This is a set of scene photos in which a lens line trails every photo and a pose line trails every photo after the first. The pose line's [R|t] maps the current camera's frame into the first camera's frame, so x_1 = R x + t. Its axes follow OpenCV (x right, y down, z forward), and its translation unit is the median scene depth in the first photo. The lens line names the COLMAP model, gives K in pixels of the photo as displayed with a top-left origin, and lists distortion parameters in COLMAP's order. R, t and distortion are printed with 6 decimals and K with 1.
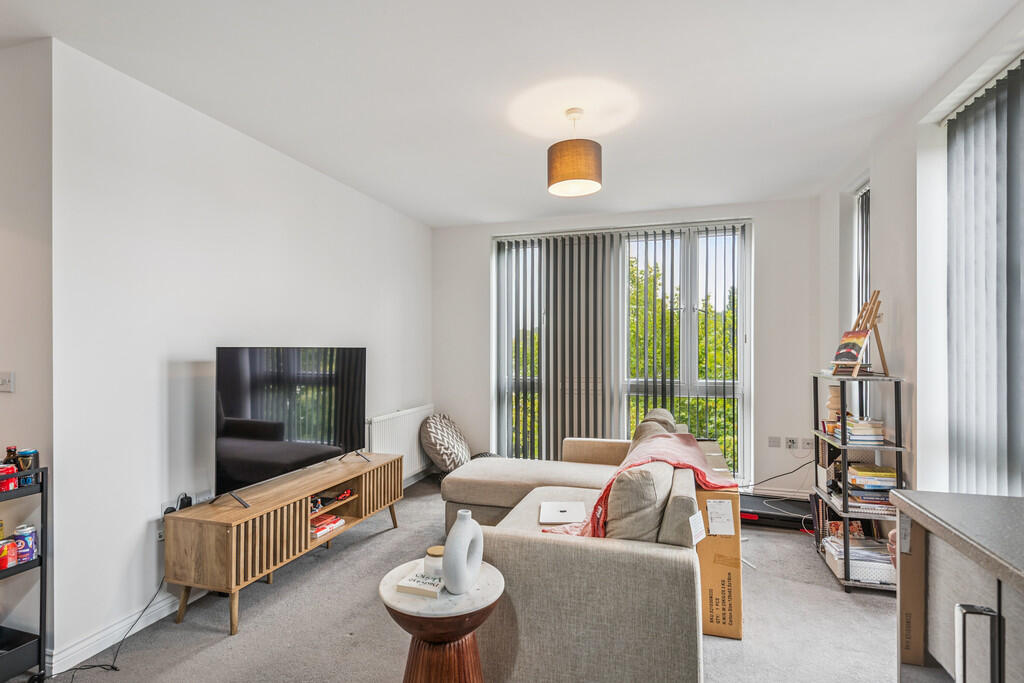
lens RADIAL K [[512.7, 0, 510.0], [0, 512.7, 342.6], [0, 0, 1]] dist [0.014274, -0.010053]
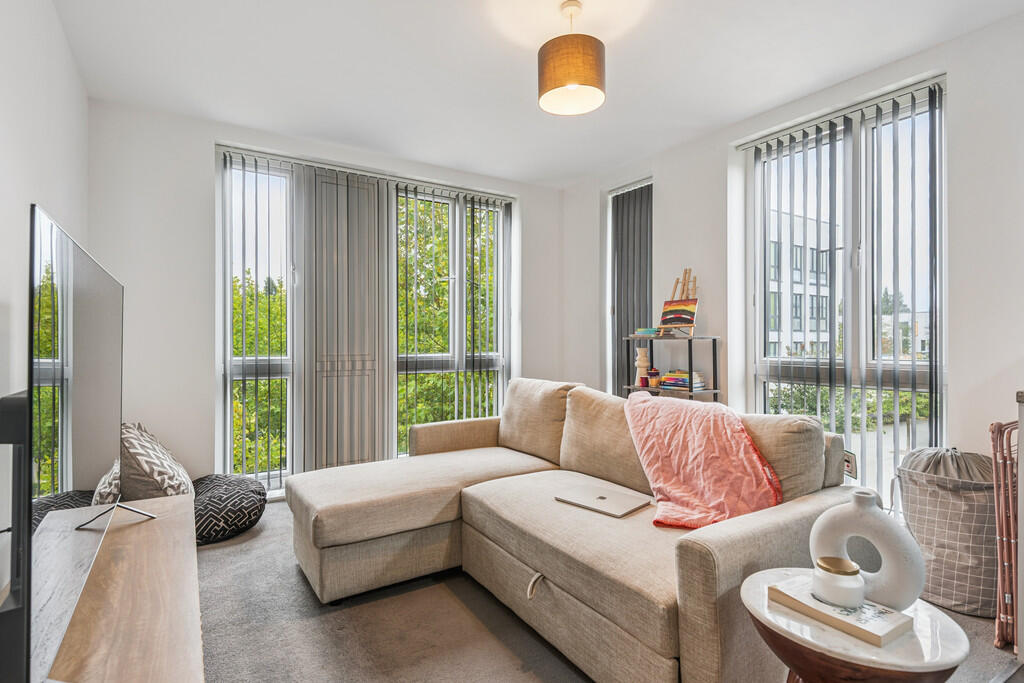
lens RADIAL K [[512.7, 0, 511.1], [0, 512.7, 340.9], [0, 0, 1]] dist [0.014274, -0.010053]
pose [[0.641582, 0.000821, 0.767054, -0.328108], [-0.007142, 0.999962, 0.004903, 0.044563], [-0.767021, -0.008624, 0.641563, 0.326403]]
